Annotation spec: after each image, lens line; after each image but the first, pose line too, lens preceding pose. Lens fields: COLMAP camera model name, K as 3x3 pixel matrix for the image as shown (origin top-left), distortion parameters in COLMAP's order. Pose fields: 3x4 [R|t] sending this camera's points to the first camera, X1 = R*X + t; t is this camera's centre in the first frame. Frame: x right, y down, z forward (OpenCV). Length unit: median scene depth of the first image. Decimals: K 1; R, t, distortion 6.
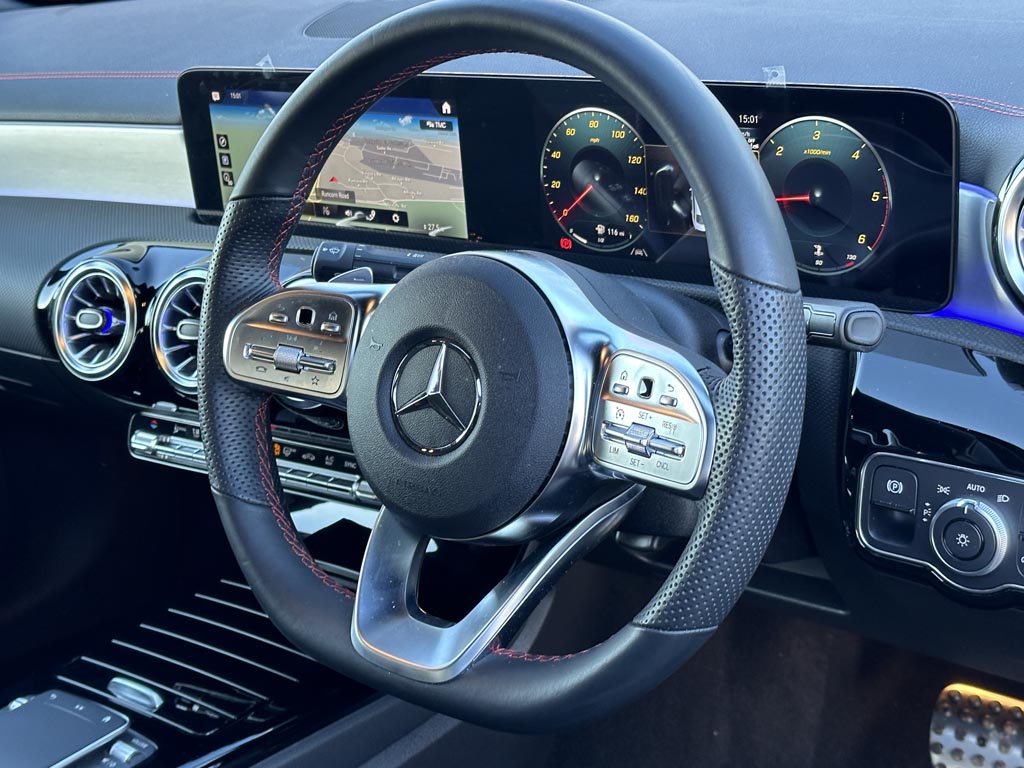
lens RADIAL K [[1672.7, 0, 511.2], [0, 1672.7, 390.1], [0, 0, 1]] dist [0.139010, 0.000000]
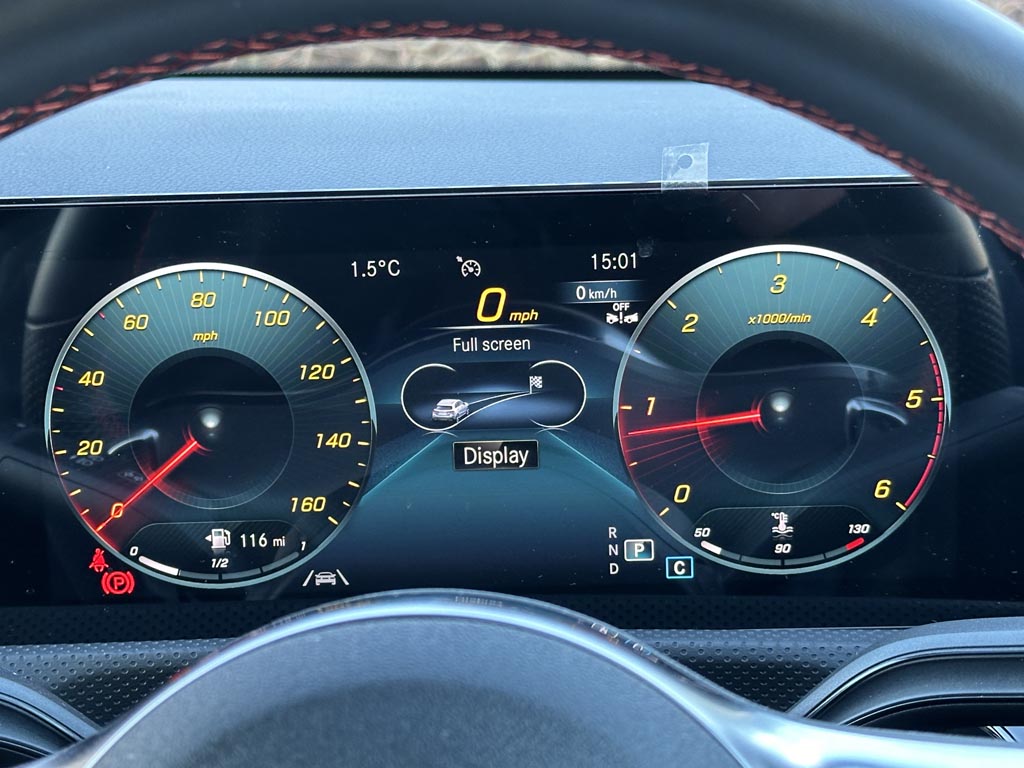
lens RADIAL K [[1958.9, 0, 514.9], [0, 1958.9, 376.8], [0, 0, 1]] dist [0.166275, 0.000000]
pose [[0.786587, -0.063978, 0.614156, -0.185921], [0.165611, 0.980035, -0.110015, -0.064180], [-0.594856, 0.188248, 0.781478, 0.515574]]
